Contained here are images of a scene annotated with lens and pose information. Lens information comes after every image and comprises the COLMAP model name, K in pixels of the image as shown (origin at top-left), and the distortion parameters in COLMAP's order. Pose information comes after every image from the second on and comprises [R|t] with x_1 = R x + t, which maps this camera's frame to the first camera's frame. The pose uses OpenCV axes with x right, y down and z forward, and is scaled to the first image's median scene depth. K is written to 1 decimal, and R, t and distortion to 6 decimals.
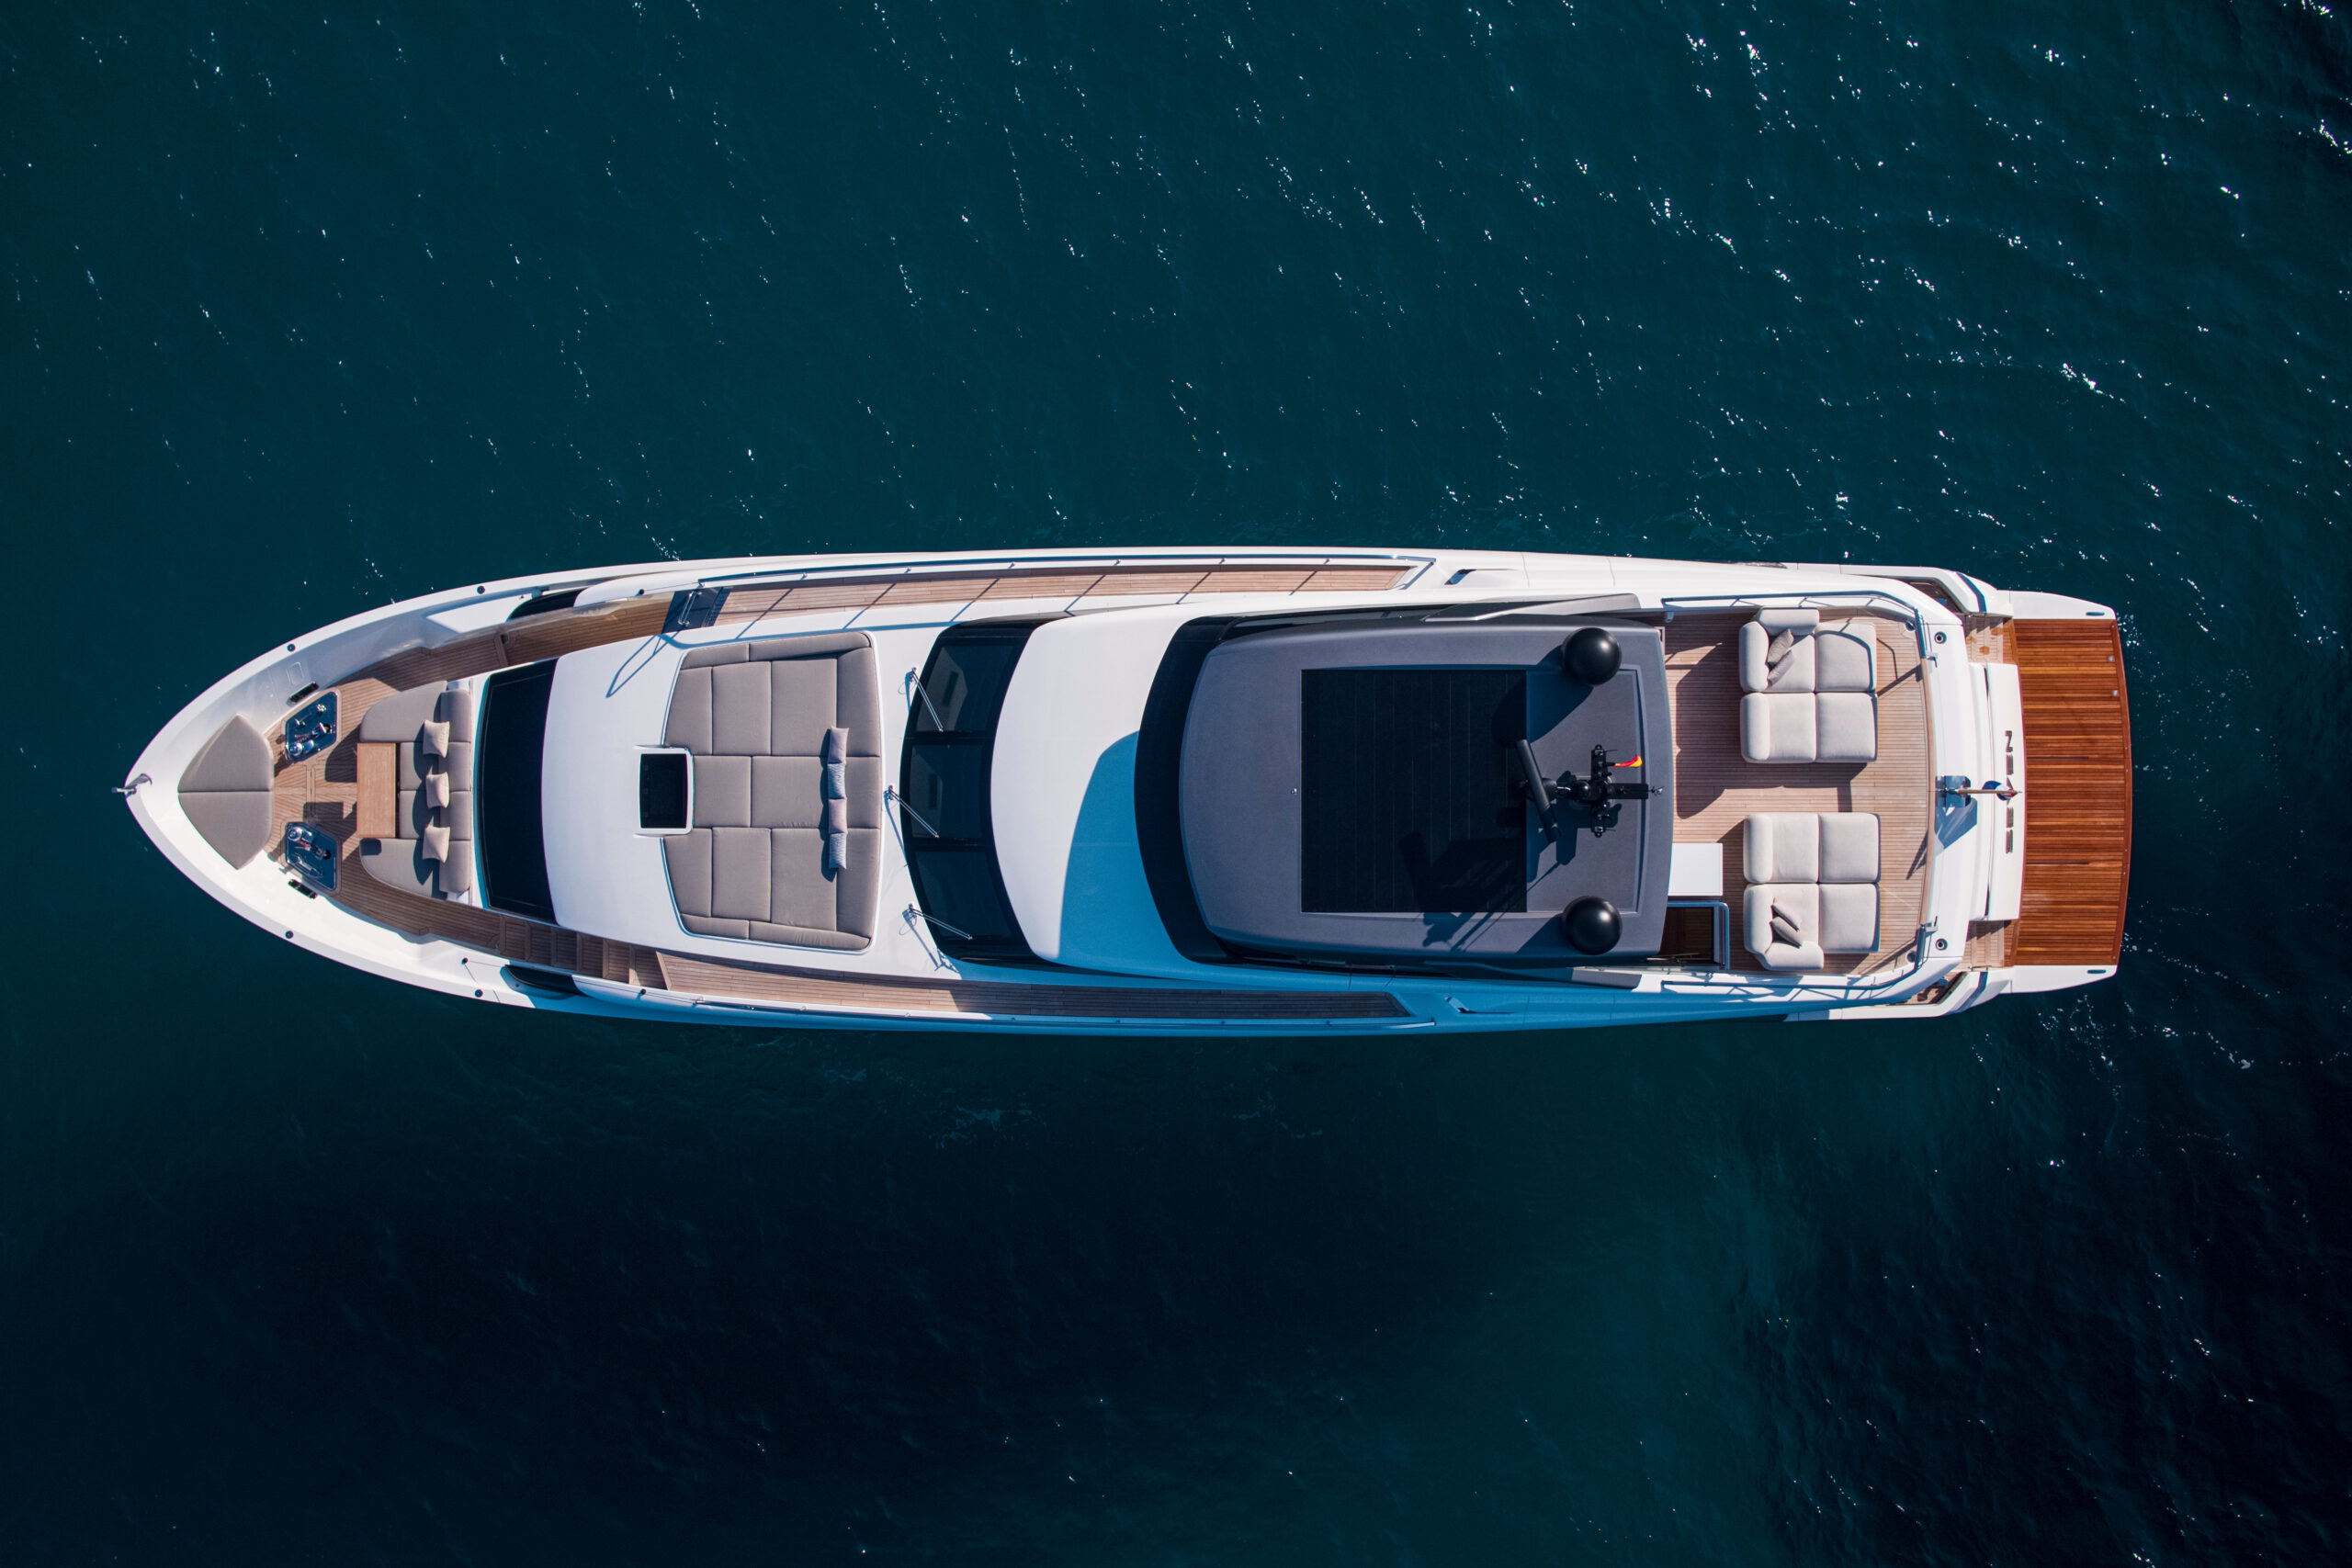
lens RADIAL K [[3479.8, 0, 1173.5], [0, 3479.8, 779.7], [0, 0, 1]] dist [0.029680, 0.000000]
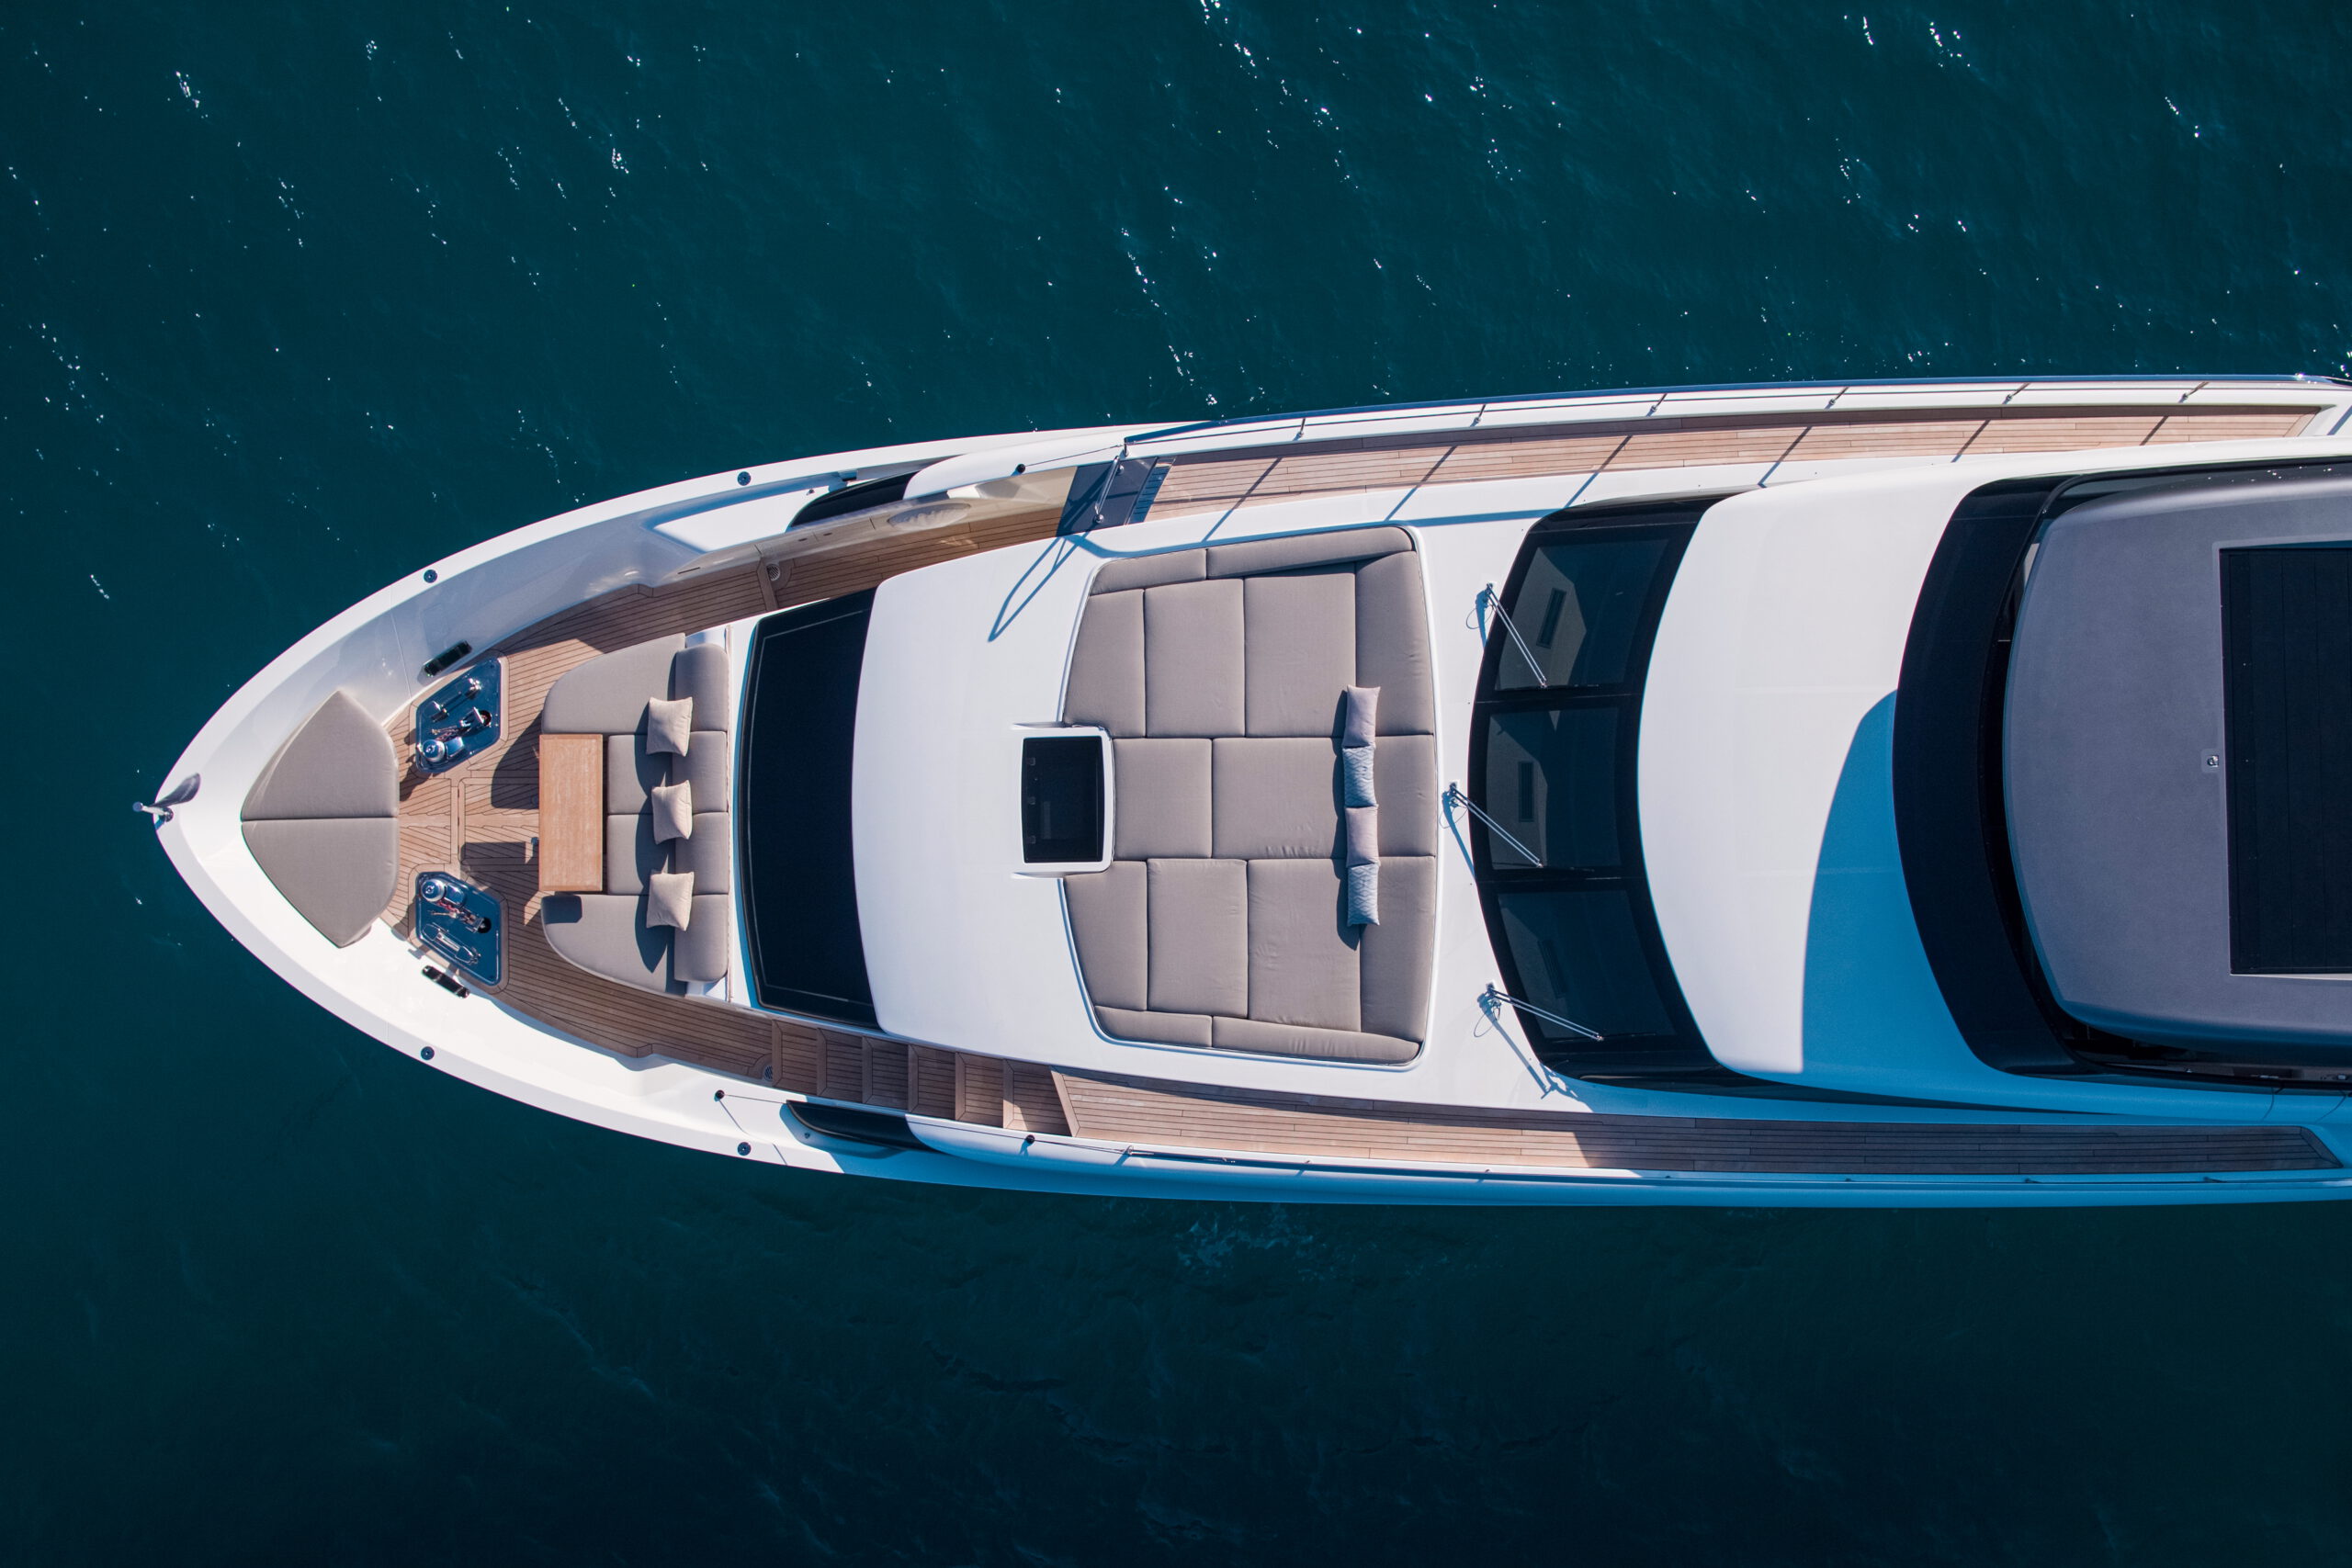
lens RADIAL K [[3479.8, 0, 1177.5], [0, 3479.8, 788.9], [0, 0, 1]] dist [0.029680, 0.000000]
pose [[0.999926, -0.011157, 0.004919, -0.130026], [0.011454, 0.997807, -0.065191, 0.040302], [-0.004181, 0.065243, 0.997861, 0.408820]]
